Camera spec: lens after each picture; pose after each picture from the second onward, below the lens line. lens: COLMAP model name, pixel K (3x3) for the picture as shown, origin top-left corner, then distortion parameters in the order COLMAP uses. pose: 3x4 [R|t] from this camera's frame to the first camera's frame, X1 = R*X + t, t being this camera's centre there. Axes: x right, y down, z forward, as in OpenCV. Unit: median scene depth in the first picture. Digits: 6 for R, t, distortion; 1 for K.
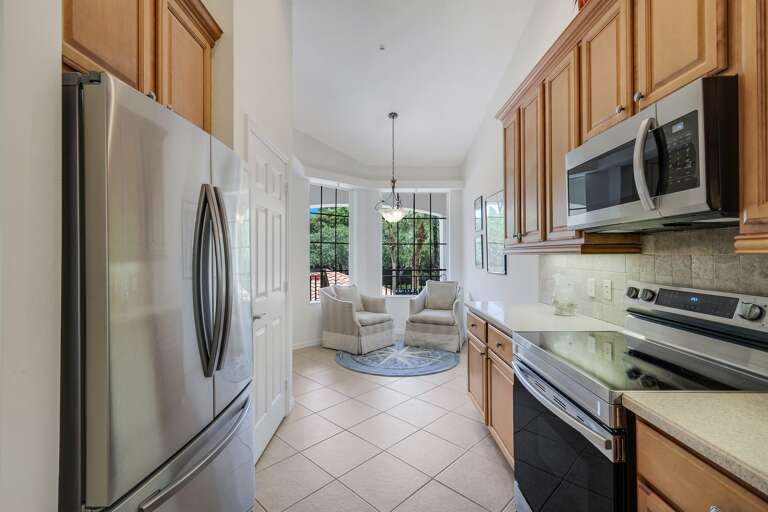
lens RADIAL K [[336.6, 0, 383.5], [0, 336.6, 255.6], [0, 0, 1]] dist [0.004742, 0.000482]
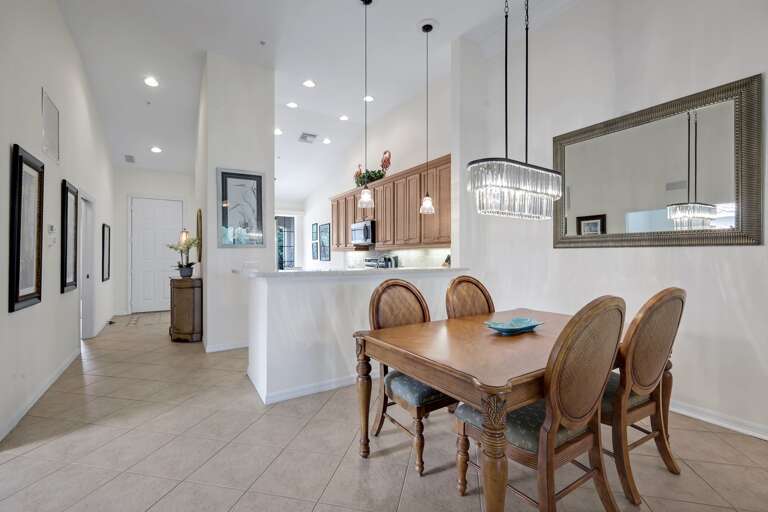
lens RADIAL K [[336.6, 0, 382.2], [0, 336.6, 255.6], [0, 0, 1]] dist [0.004742, 0.000482]
pose [[0.843410, 0.004513, 0.537251, -0.956454], [-0.003189, 0.999989, -0.003395, 0.049847], [-0.537261, 0.001150, 0.843416, -1.896229]]
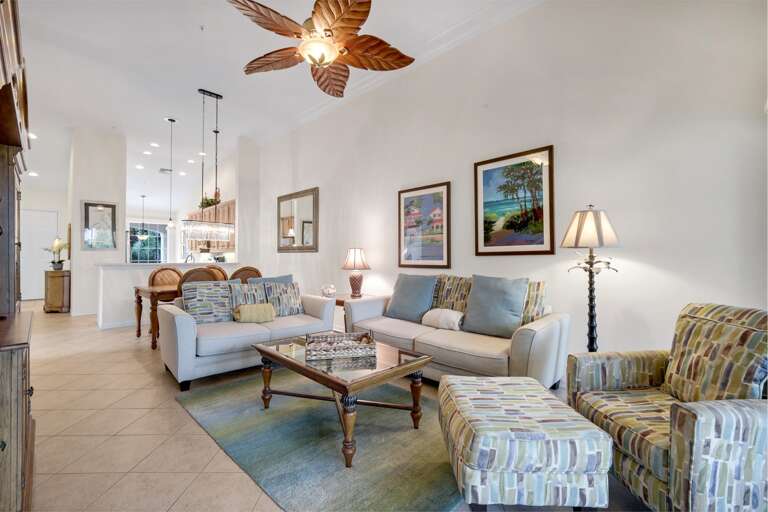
lens RADIAL K [[336.6, 0, 384.9], [0, 336.6, 253.7], [0, 0, 1]] dist [0.004742, 0.000482]
pose [[0.702143, 0.013694, 0.711904, -0.962010], [-0.006142, 0.999894, -0.013176, 0.054142], [-0.712009, 0.004878, 0.702153, -3.928122]]
